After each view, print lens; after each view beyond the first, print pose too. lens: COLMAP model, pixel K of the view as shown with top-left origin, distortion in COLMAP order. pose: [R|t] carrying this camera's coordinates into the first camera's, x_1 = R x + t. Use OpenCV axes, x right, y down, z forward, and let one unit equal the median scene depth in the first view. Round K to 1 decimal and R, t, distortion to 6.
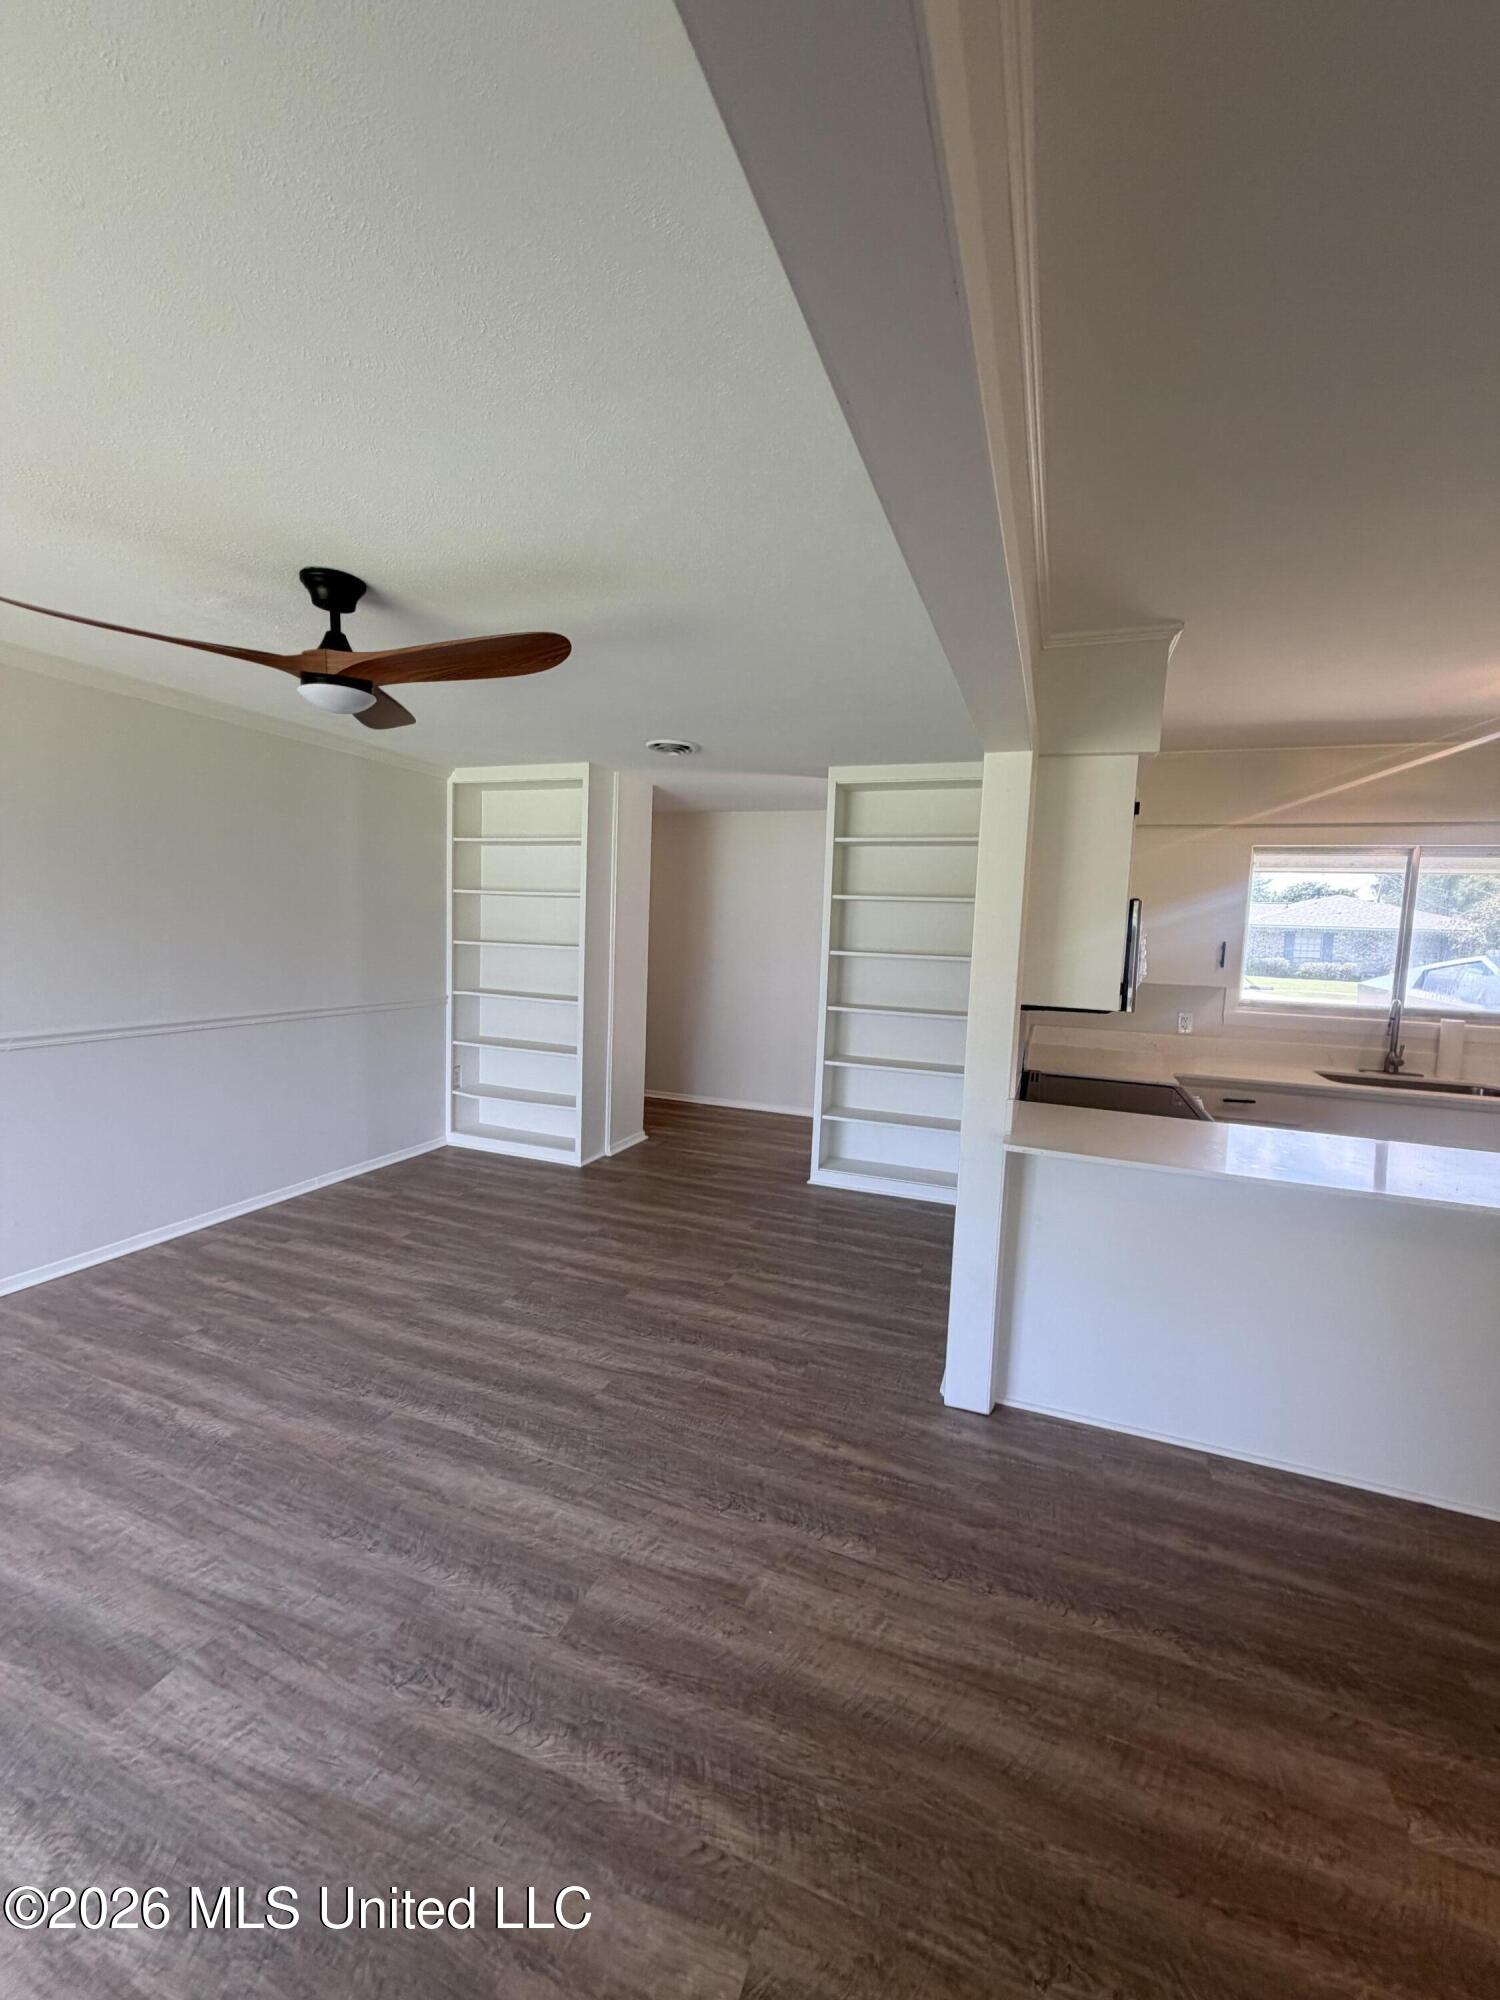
lens RADIAL K [[799.7, 0, 752.9], [0, 799.7, 980.0], [0, 0, 1]] dist [-0.000376, 0.001055]
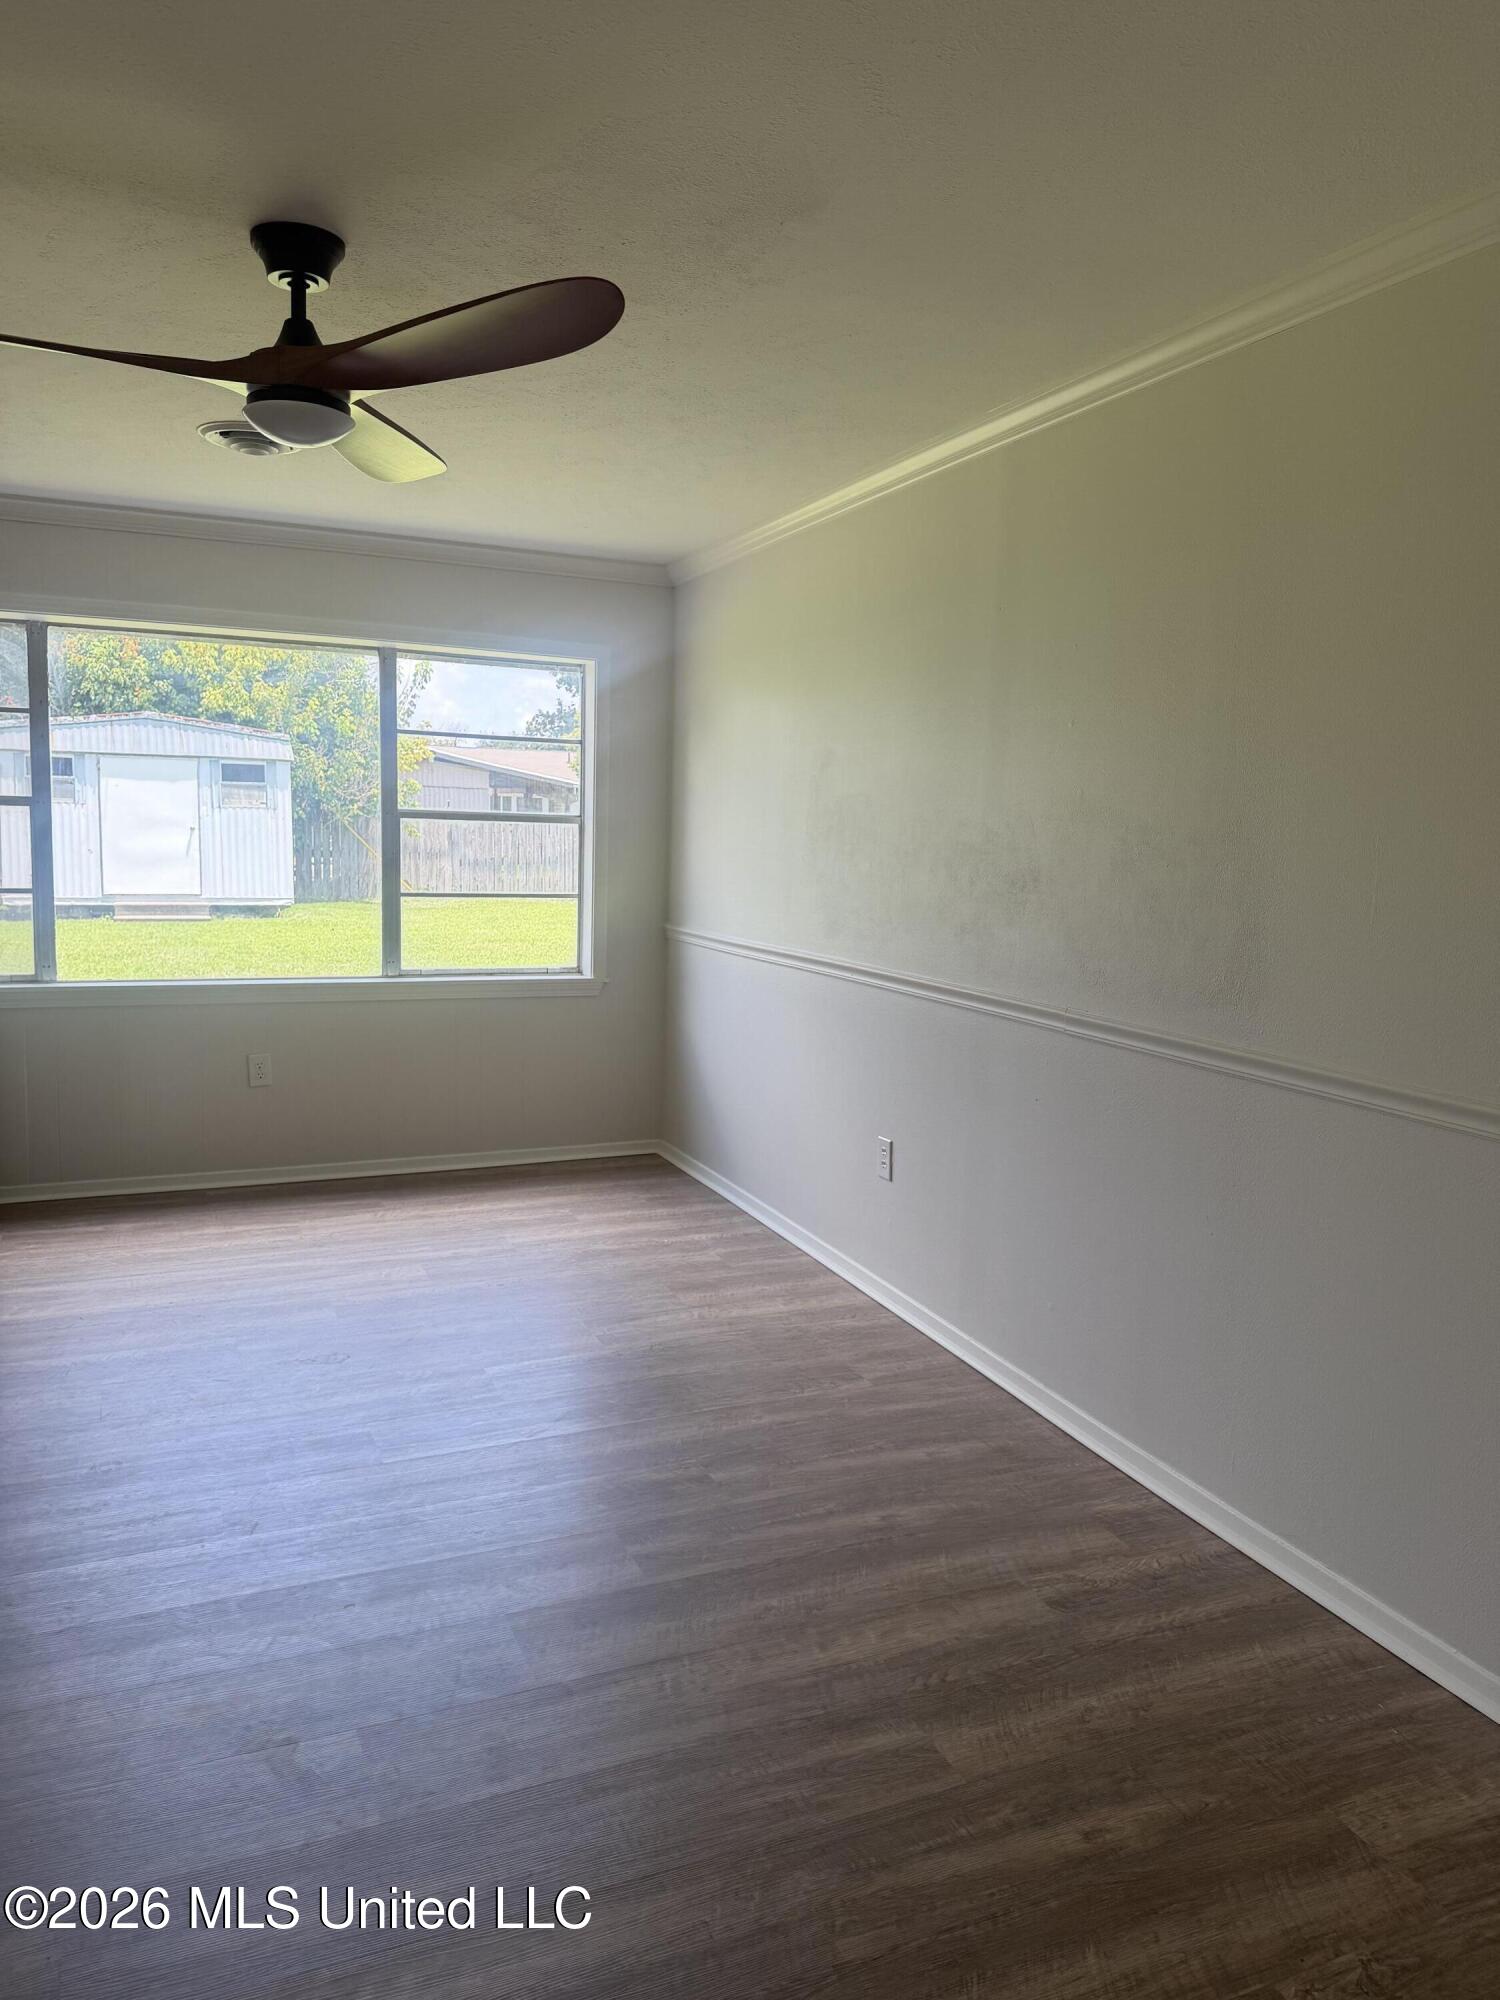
lens RADIAL K [[1381.7, 0, 755.0], [0, 1381.7, 1003.9], [0, 0, 1]] dist [0.021923, -0.034602]
pose [[-0.704315, 0.038949, -0.708818, 0.018405], [-0.102548, 0.982438, 0.155881, -0.072625], [0.702441, 0.182477, -0.687952, 1.351617]]
